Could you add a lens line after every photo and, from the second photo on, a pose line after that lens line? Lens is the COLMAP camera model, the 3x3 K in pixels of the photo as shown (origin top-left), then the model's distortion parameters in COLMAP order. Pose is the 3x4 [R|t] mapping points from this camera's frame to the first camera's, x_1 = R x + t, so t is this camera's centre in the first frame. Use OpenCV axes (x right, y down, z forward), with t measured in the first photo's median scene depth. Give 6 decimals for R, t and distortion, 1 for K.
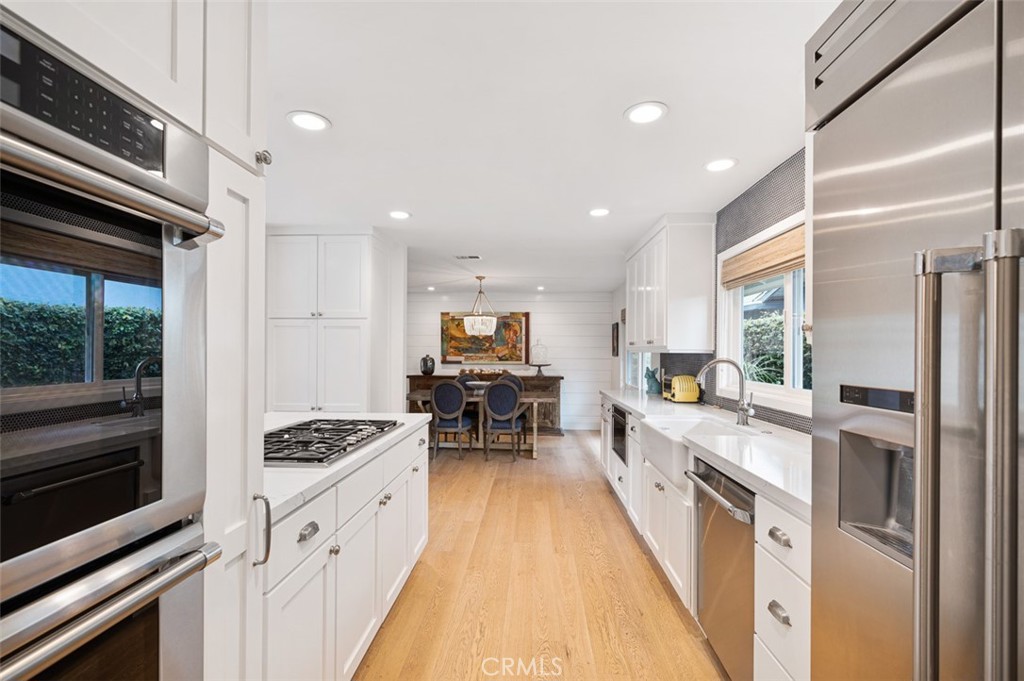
lens RADIAL K [[445.3, 0, 511.8], [0, 445.3, 349.7], [0, 0, 1]] dist [0.000324, 0.000008]
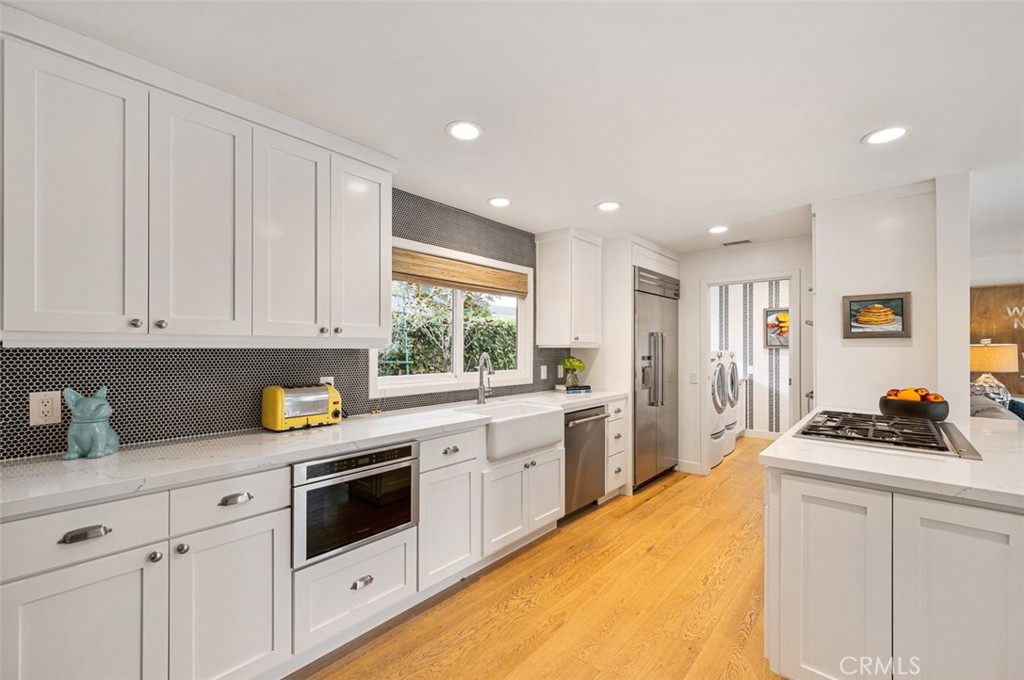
lens RADIAL K [[412.3, 0, 512.7], [0, 412.3, 344.6], [0, 0, 1]] dist [0.003667, -0.000261]
pose [[-0.771810, -0.004161, 0.635840, -0.296724], [-0.011706, 0.999902, -0.007665, 0.003161], [-0.635746, -0.013359, -0.771783, 1.756469]]
